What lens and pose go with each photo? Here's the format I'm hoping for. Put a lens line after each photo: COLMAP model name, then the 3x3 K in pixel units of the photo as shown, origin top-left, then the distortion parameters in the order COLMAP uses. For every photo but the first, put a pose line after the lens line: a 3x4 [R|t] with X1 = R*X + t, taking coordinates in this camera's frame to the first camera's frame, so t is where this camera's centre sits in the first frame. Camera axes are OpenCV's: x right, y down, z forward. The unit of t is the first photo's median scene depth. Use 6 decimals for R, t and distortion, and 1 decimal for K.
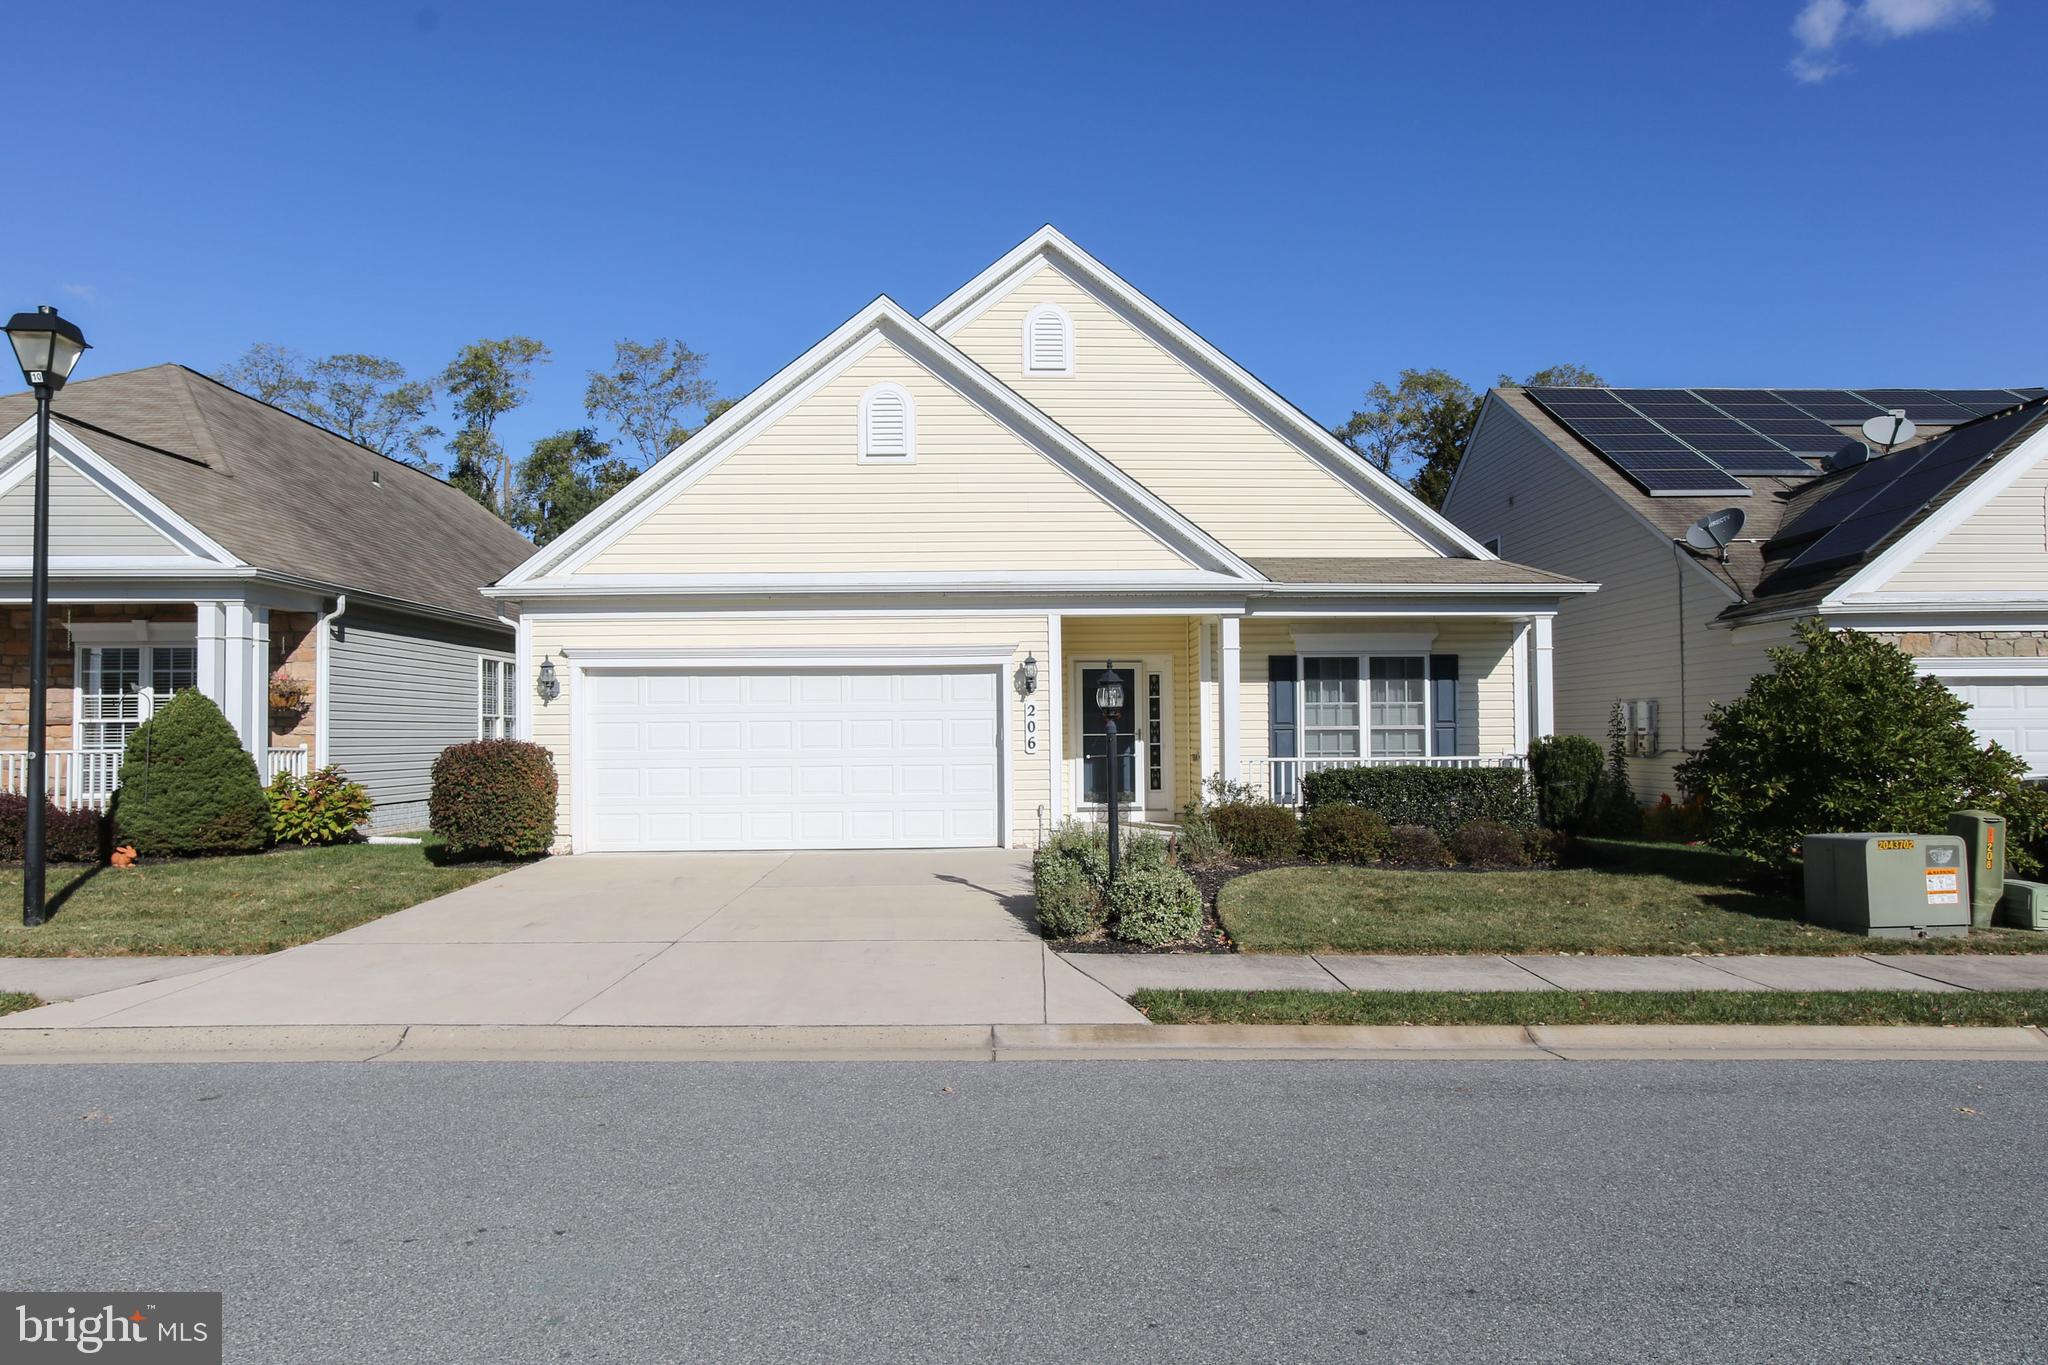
lens RADIAL K [[1310.6, 0, 1007.6], [0, 1310.6, 701.8], [0, 0, 1]] dist [-0.019362, 0.002572]
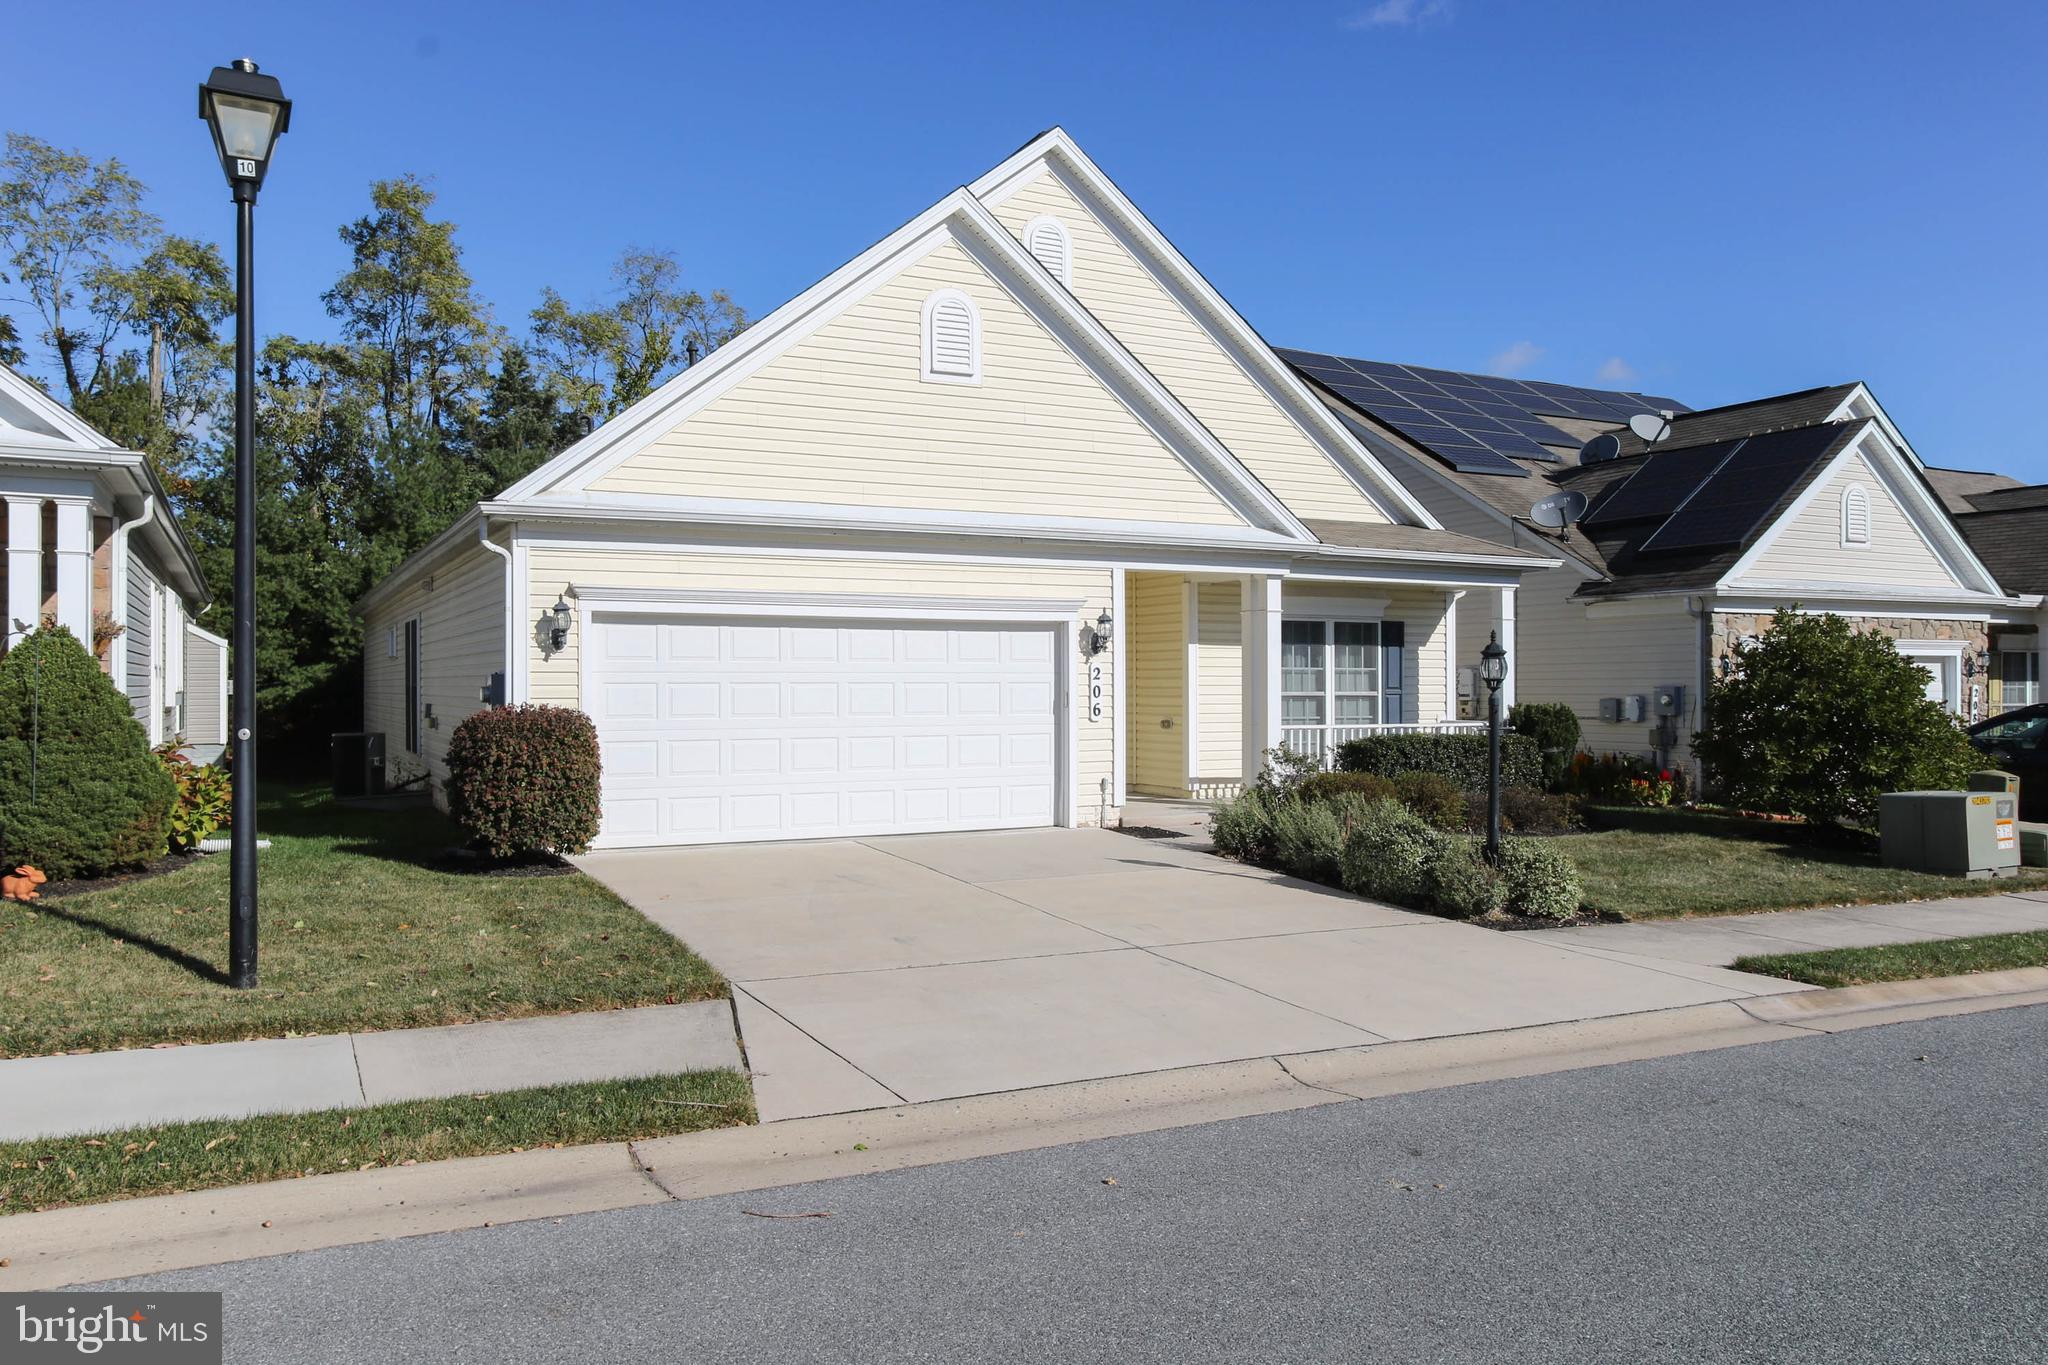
lens RADIAL K [[1480.6, 0, 1026.9], [0, 1480.6, 682.9], [0, 0, 1]] dist [-0.005614, -0.004104]
pose [[0.910679, 0.009463, 0.413007, -0.435389], [-0.017250, 0.999737, 0.015130, -0.001609], [-0.412755, -0.020903, 0.910602, 0.091379]]
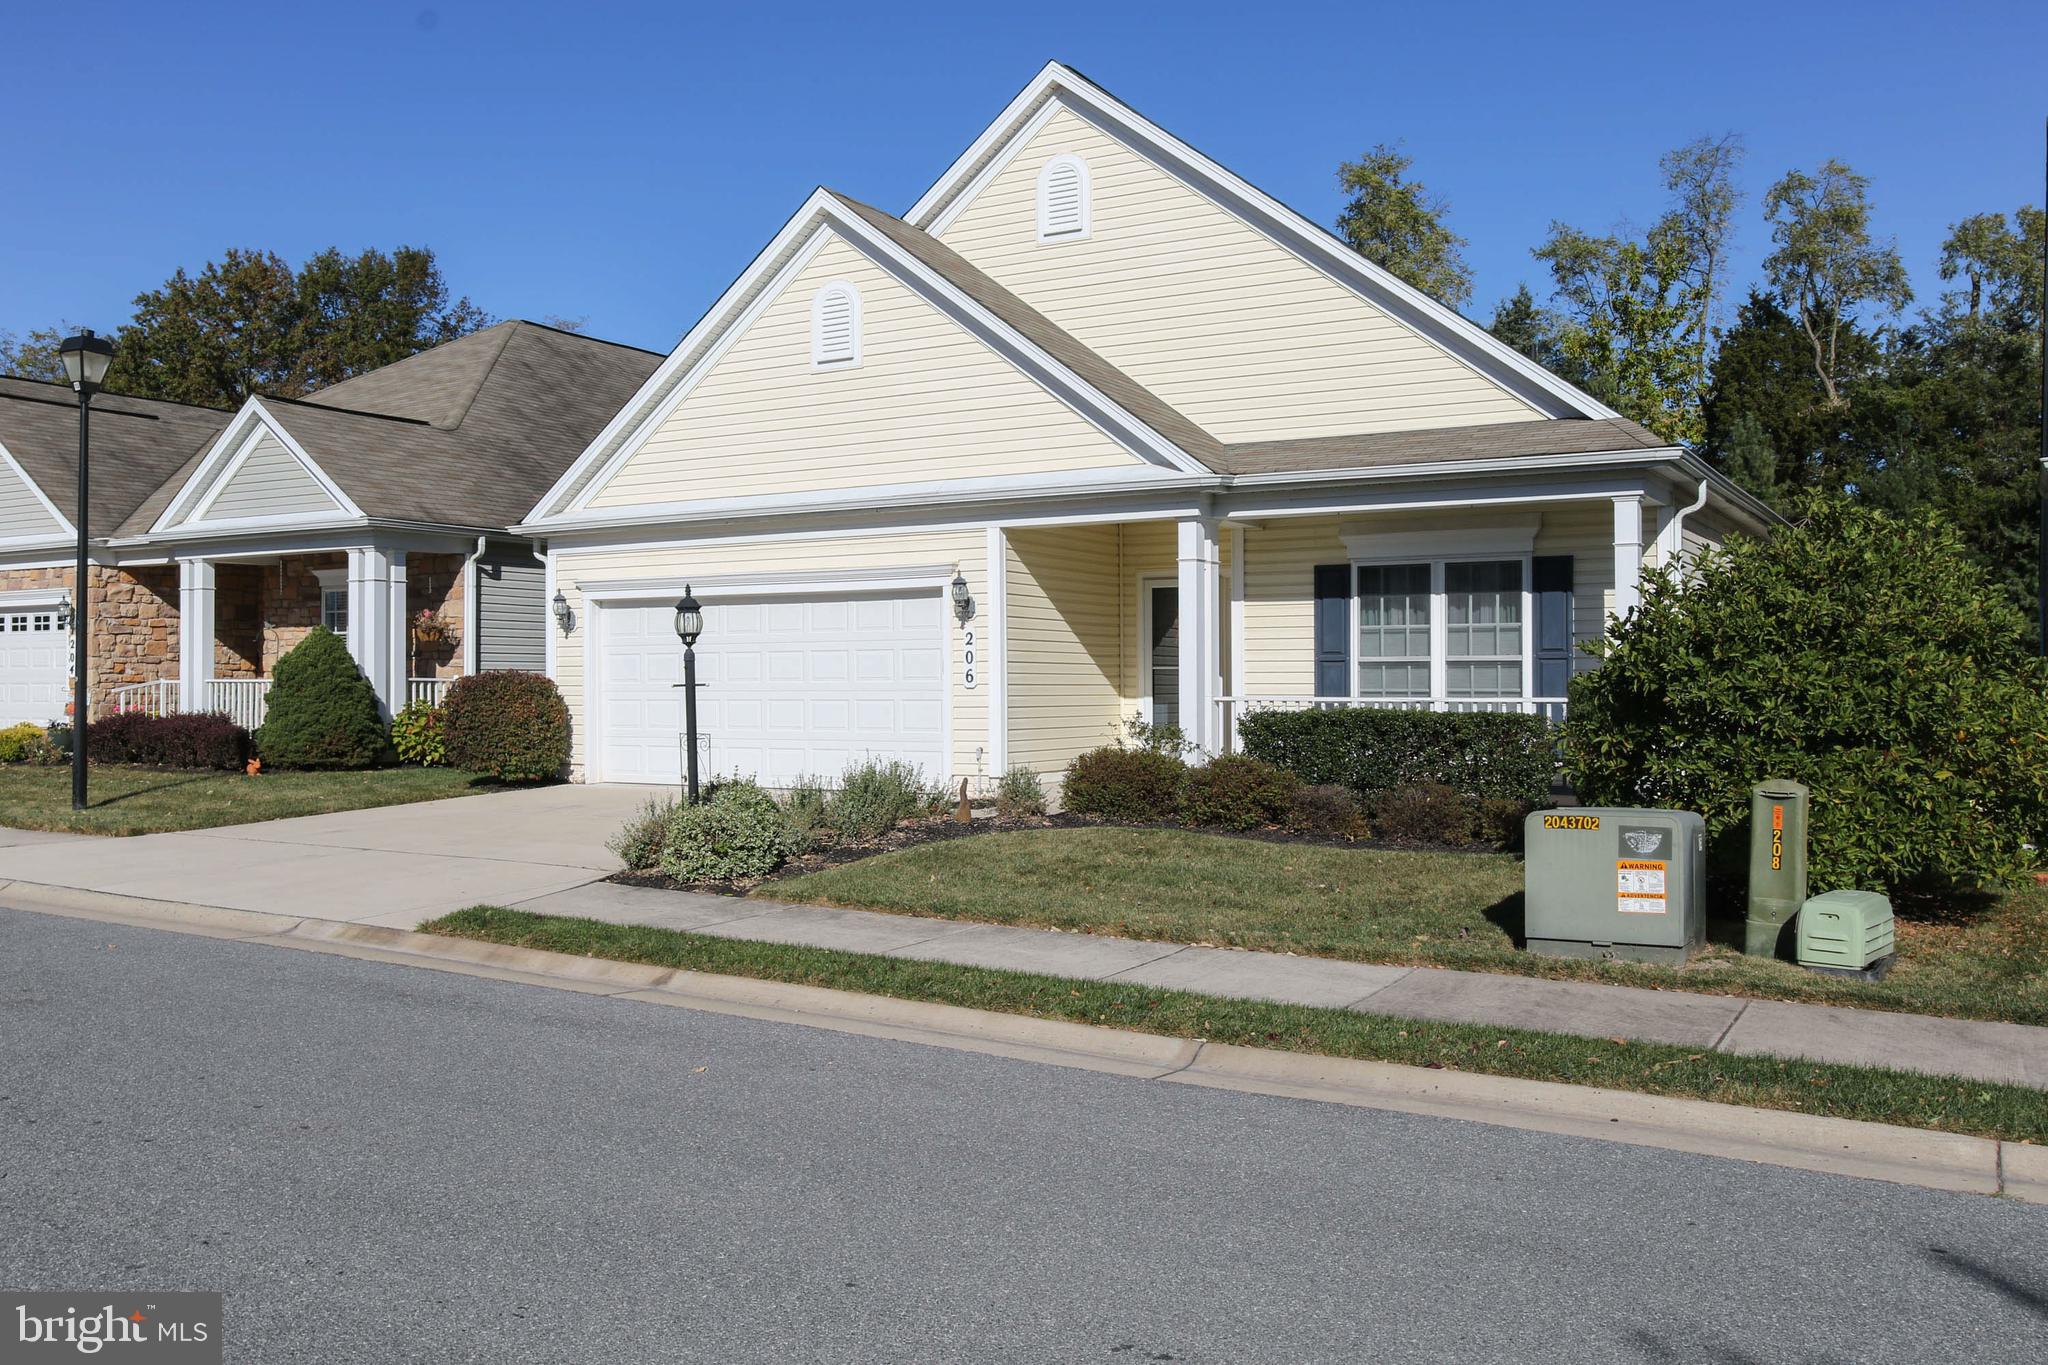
lens RADIAL K [[1733.9, 0, 1028.6], [0, 1733.9, 671.5], [0, 0, 1]] dist [-0.009485, 0.003833]
pose [[0.835488, 0.002015, -0.549505, 0.668542], [0.008448, 0.999828, 0.016510, 0.009577], [0.549444, -0.018437, 0.835327, 0.057455]]
